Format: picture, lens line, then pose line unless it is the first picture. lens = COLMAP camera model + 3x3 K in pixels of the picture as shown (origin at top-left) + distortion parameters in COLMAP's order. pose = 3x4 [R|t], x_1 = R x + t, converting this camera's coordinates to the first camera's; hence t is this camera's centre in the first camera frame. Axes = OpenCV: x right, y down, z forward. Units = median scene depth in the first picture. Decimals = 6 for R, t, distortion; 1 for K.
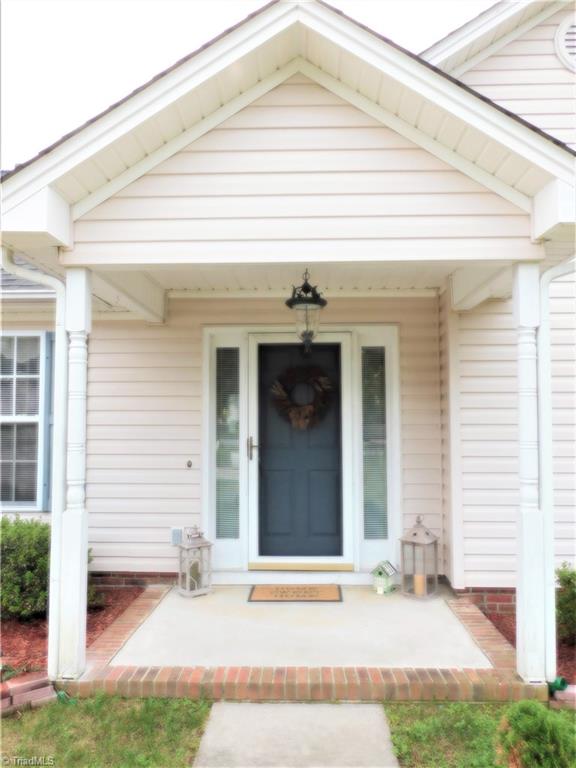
lens RADIAL K [[580.8, 0, 286.9], [0, 580.8, 381.3], [0, 0, 1]] dist [-0.003357, 0.001169]
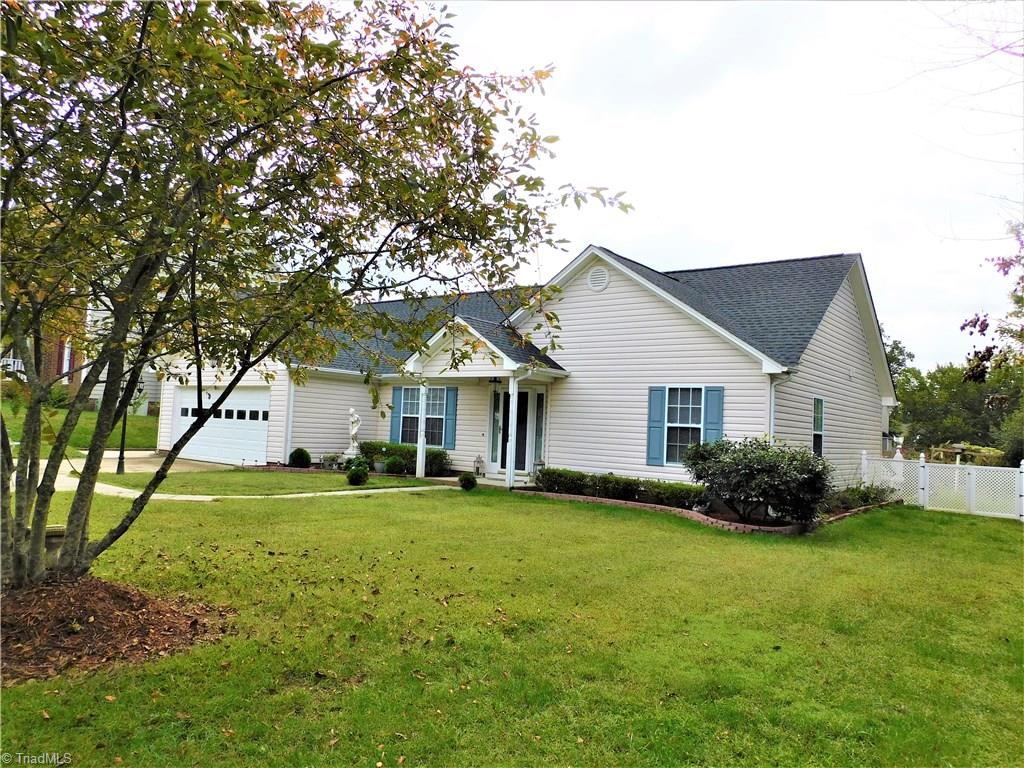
lens RADIAL K [[734.5, 0, 515.3], [0, 734.5, 380.7], [0, 0, 1]] dist [0.000619, -0.008000]
pose [[0.810569, 0.002145, -0.585640, 2.438057], [-0.008329, 0.999934, -0.007866, -0.108819], [0.585584, 0.011253, 0.810533, -2.141533]]
